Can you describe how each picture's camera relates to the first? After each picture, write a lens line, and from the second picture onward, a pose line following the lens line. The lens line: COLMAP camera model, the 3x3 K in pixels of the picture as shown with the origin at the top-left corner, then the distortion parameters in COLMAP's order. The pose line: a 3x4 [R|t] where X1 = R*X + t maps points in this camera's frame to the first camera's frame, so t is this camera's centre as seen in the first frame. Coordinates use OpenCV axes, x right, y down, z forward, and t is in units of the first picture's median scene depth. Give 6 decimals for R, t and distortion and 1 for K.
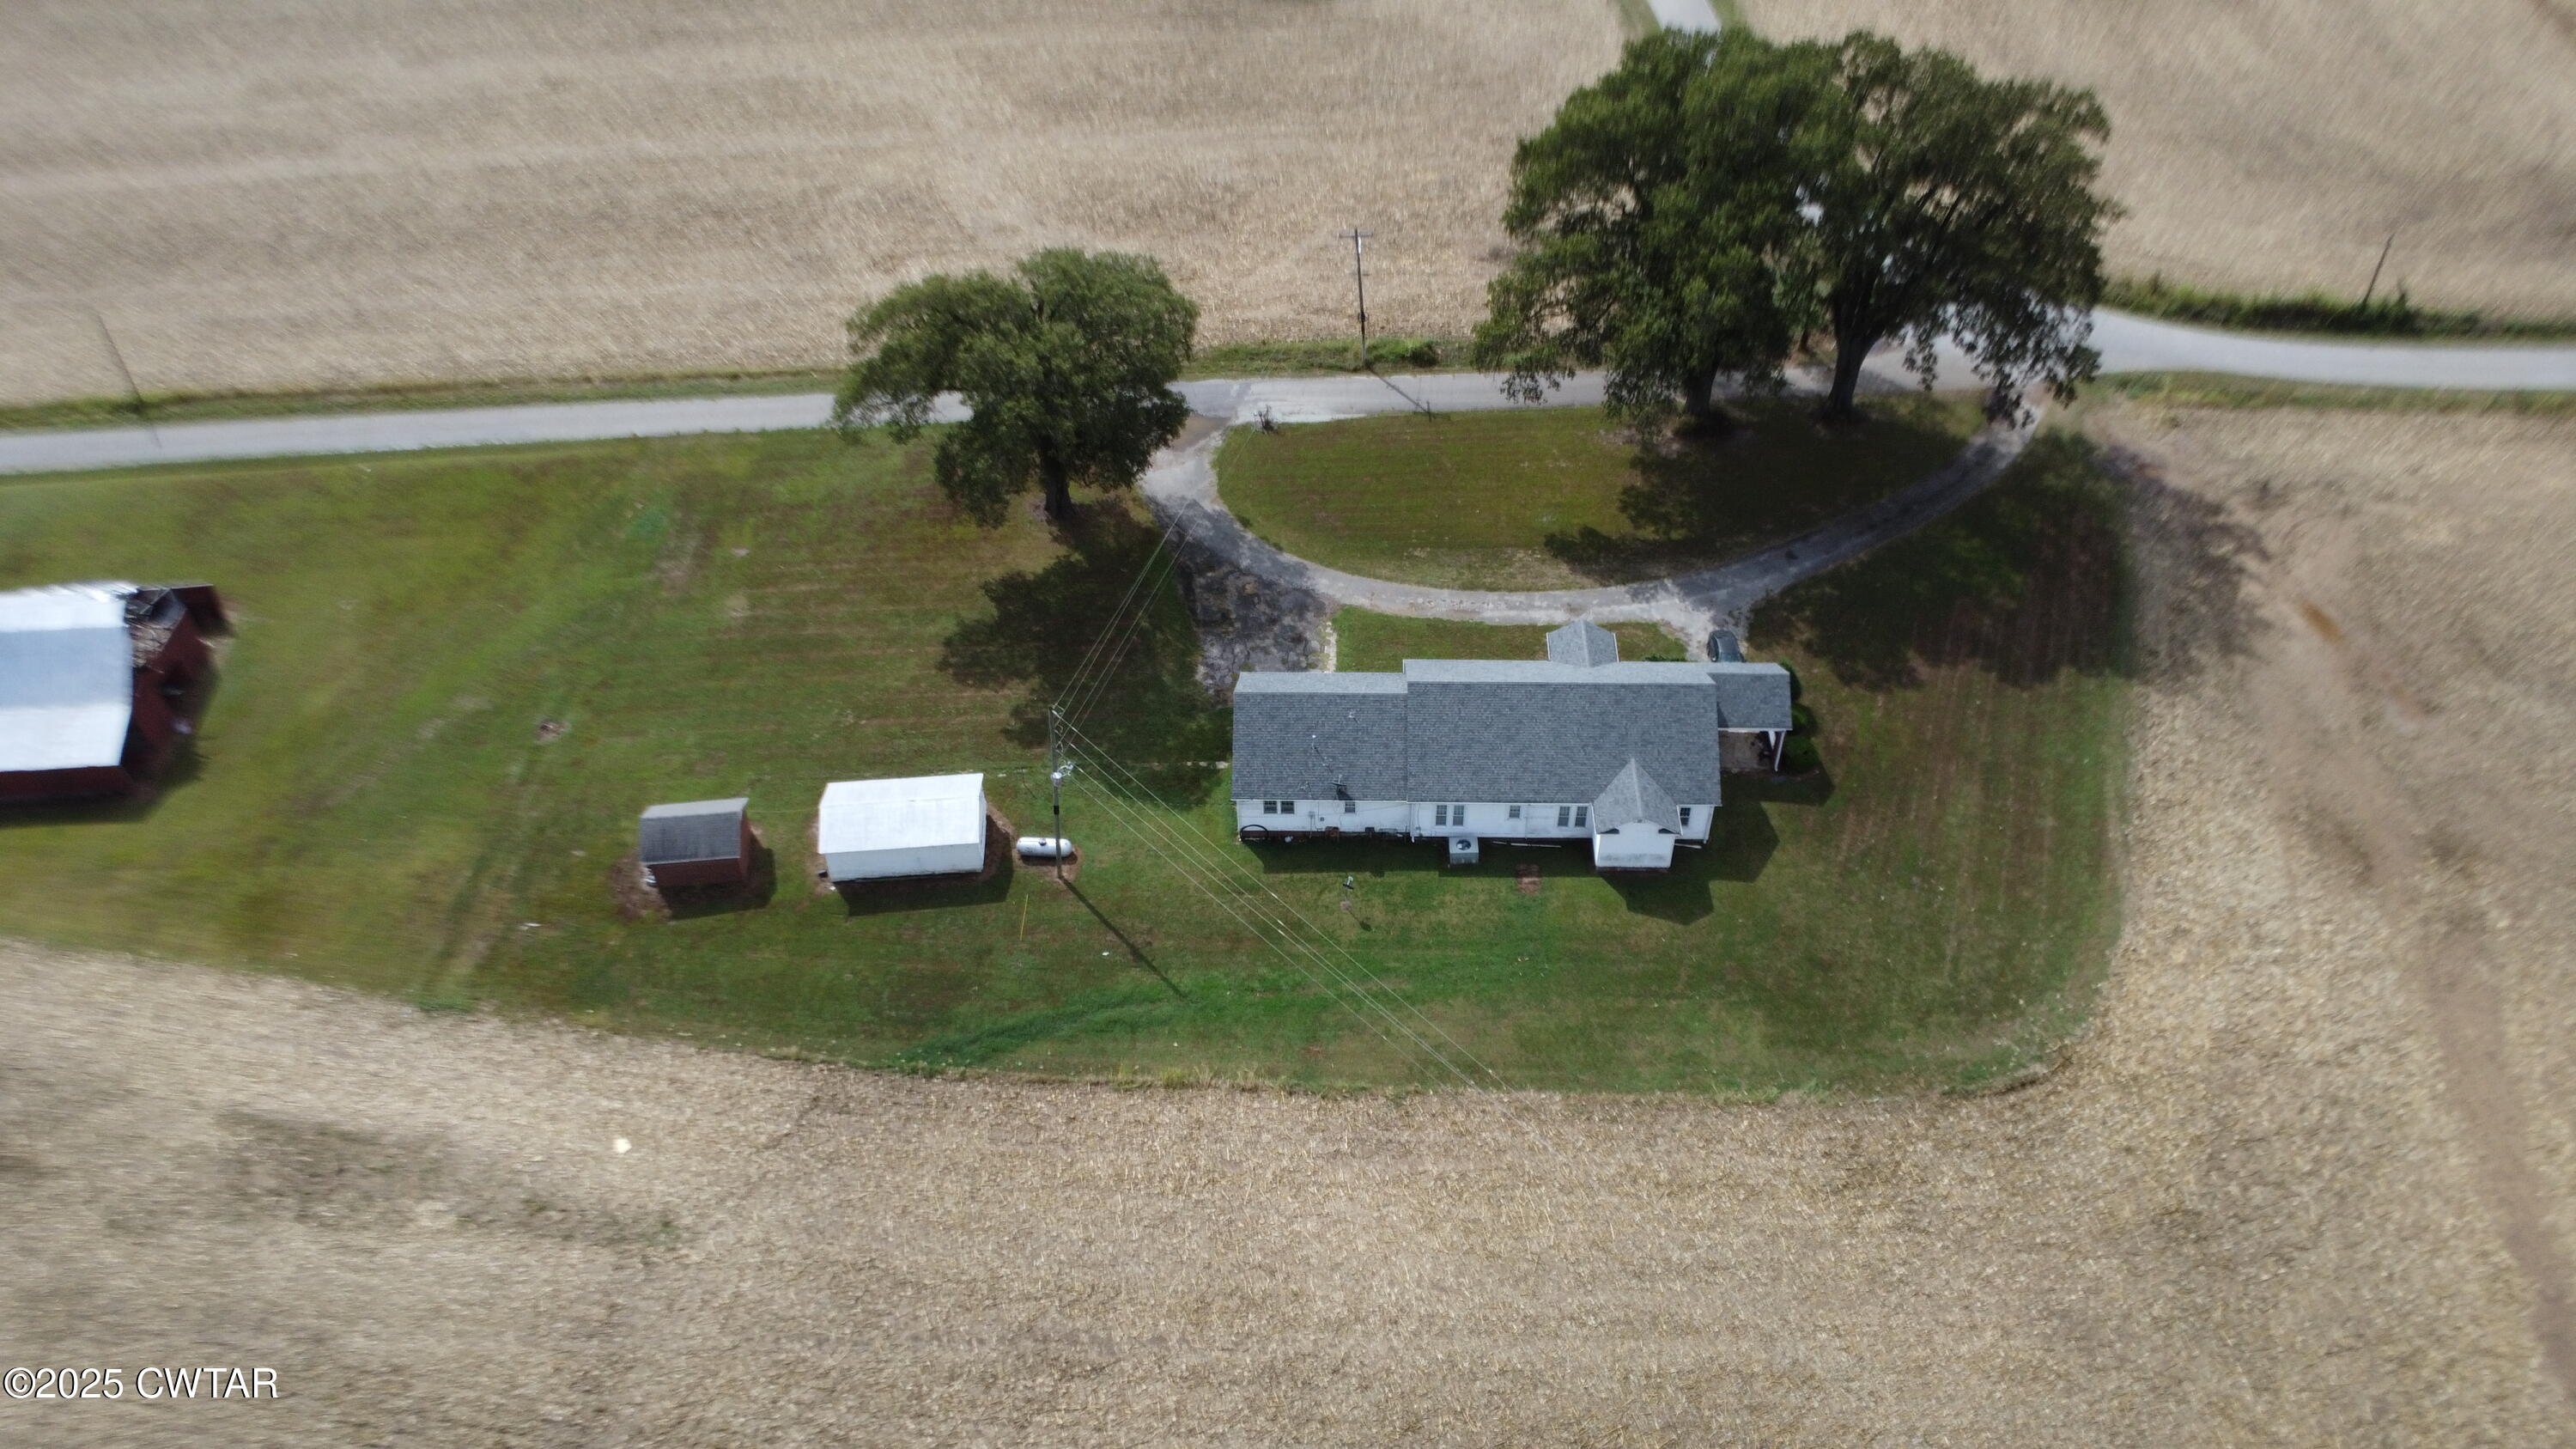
lens RADIAL K [[1901.4, 0, 1288.0], [0, 1901.4, 724.5], [0, 0, 1]] dist [-0.007523, -0.040547]
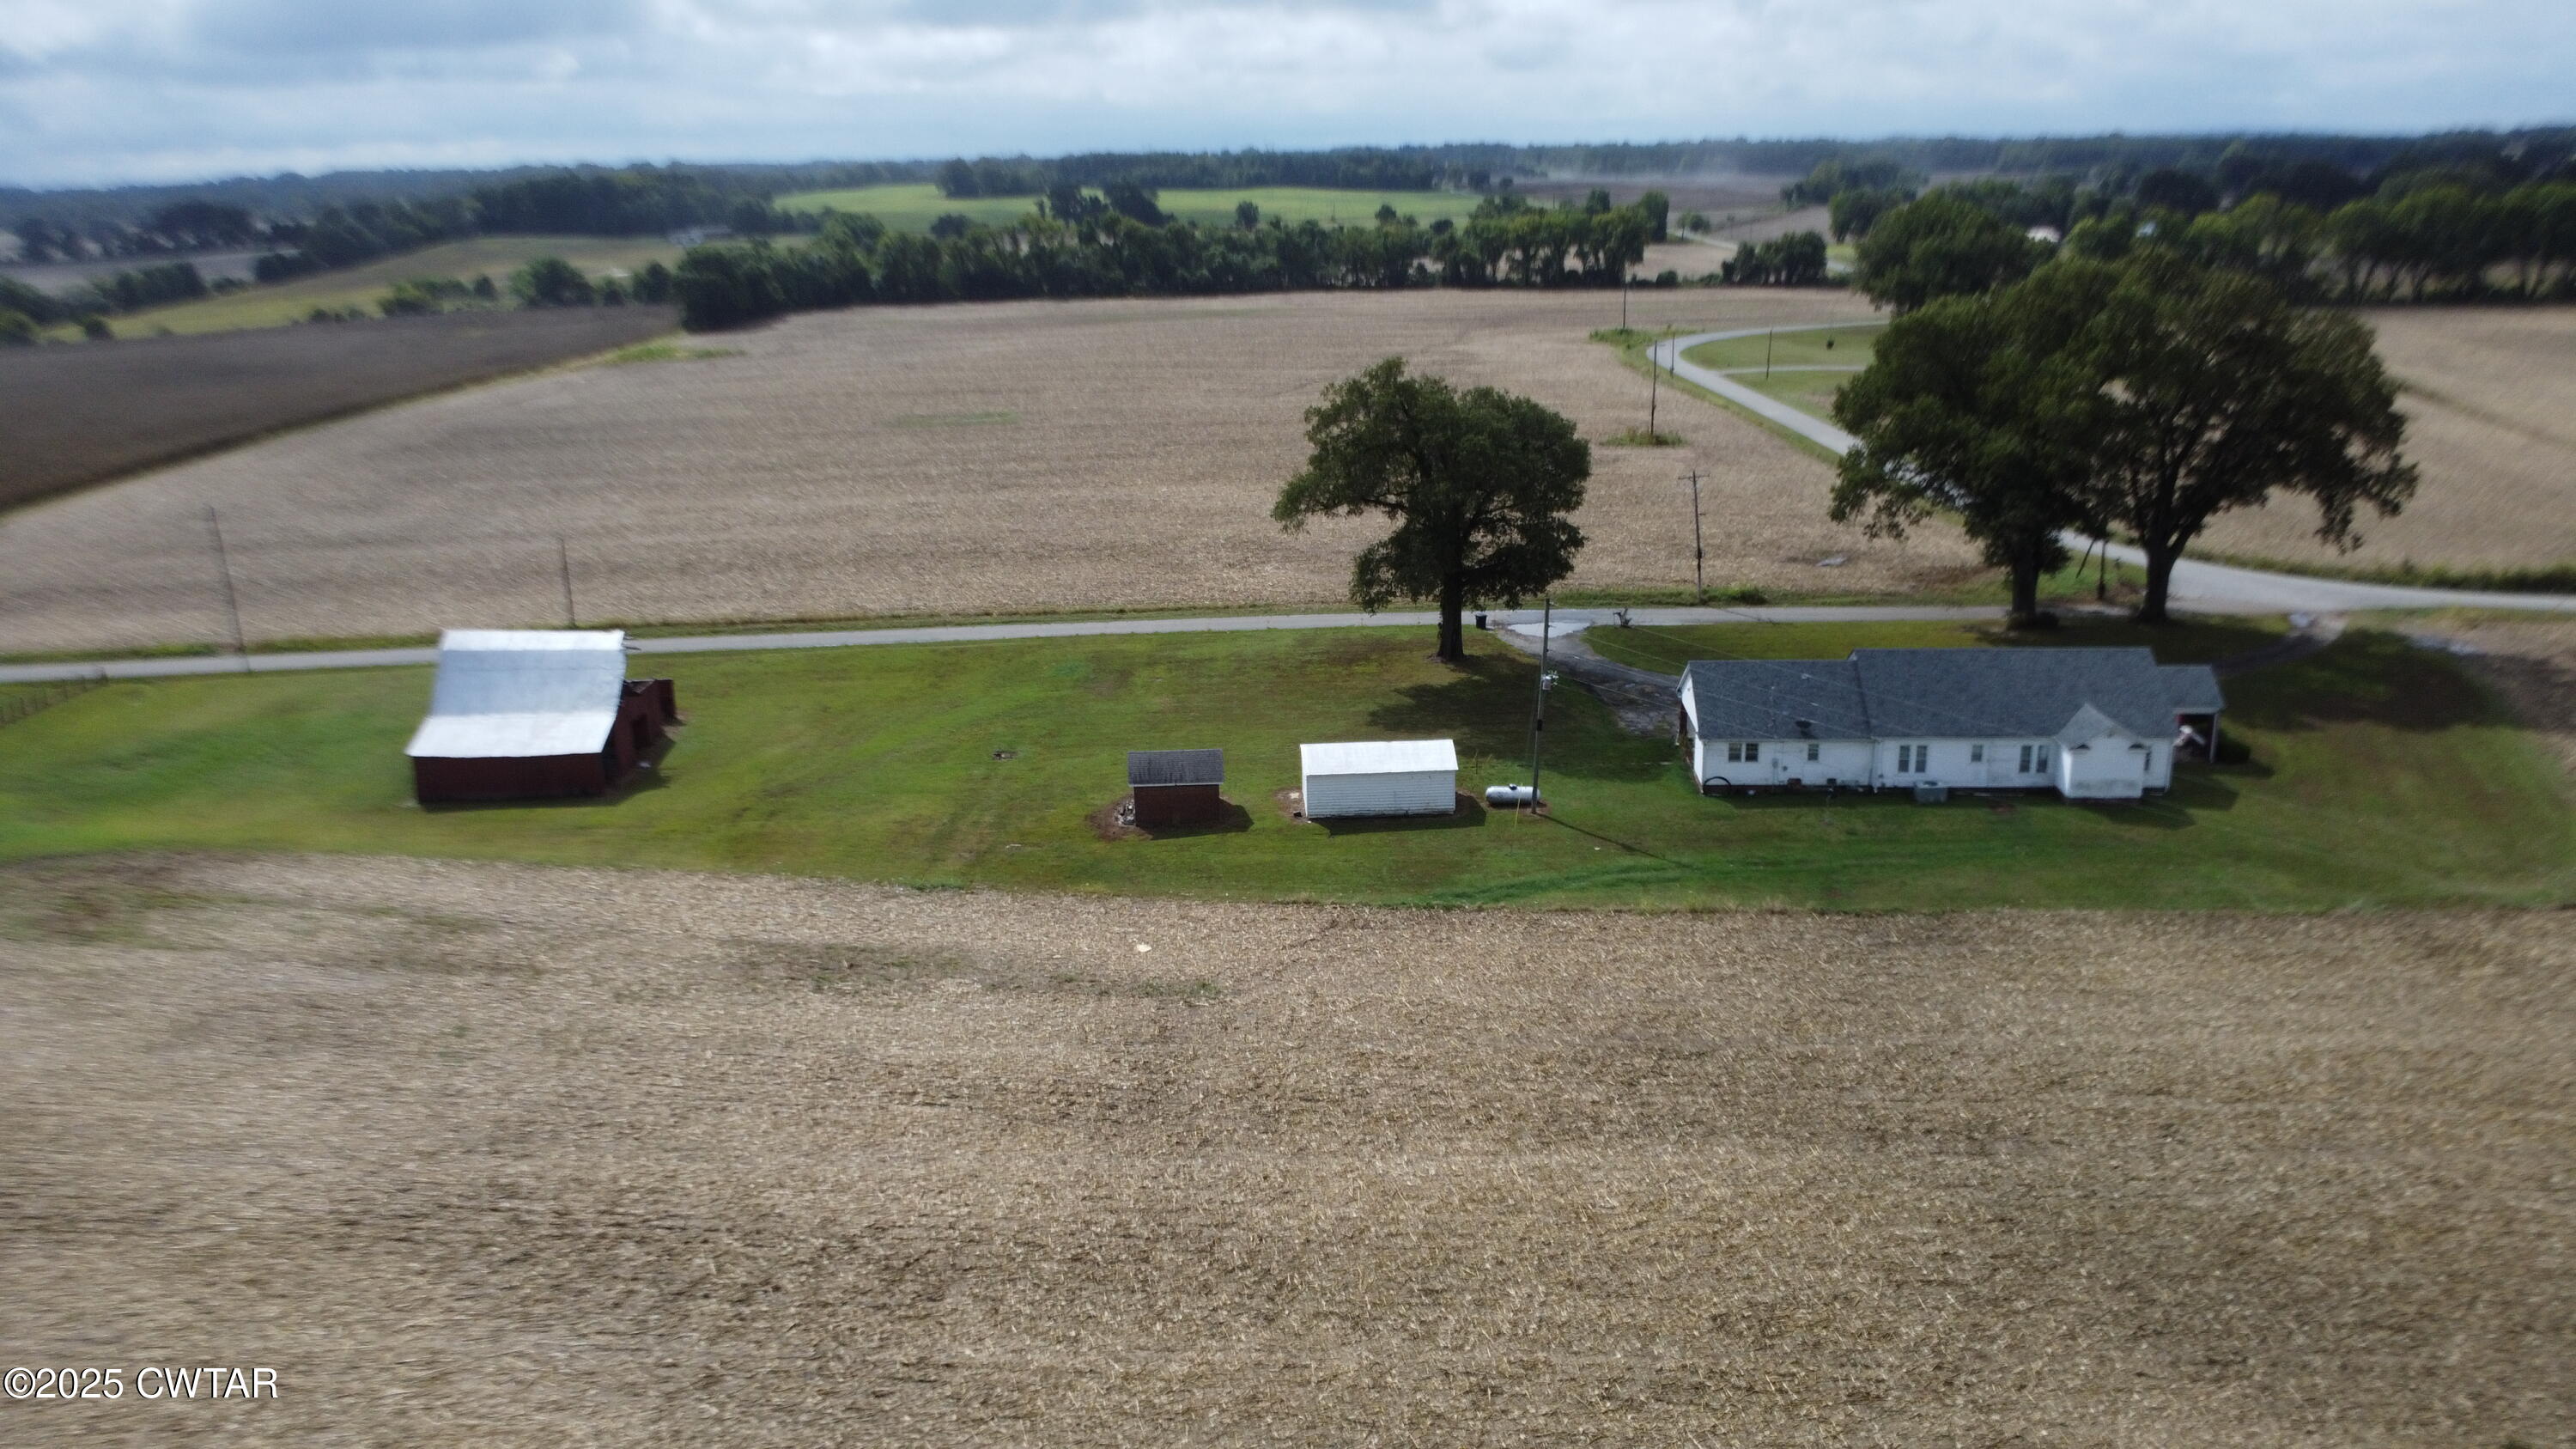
lens RADIAL K [[1901.4, 0, 1288.0], [0, 1901.4, 724.5], [0, 0, 1]] dist [-0.007523, -0.040547]
pose [[0.999413, 0.005211, -0.033851, -0.216376], [-0.019433, 0.900136, -0.435176, 0.481769], [0.028202, 0.435579, 0.899709, 0.061650]]
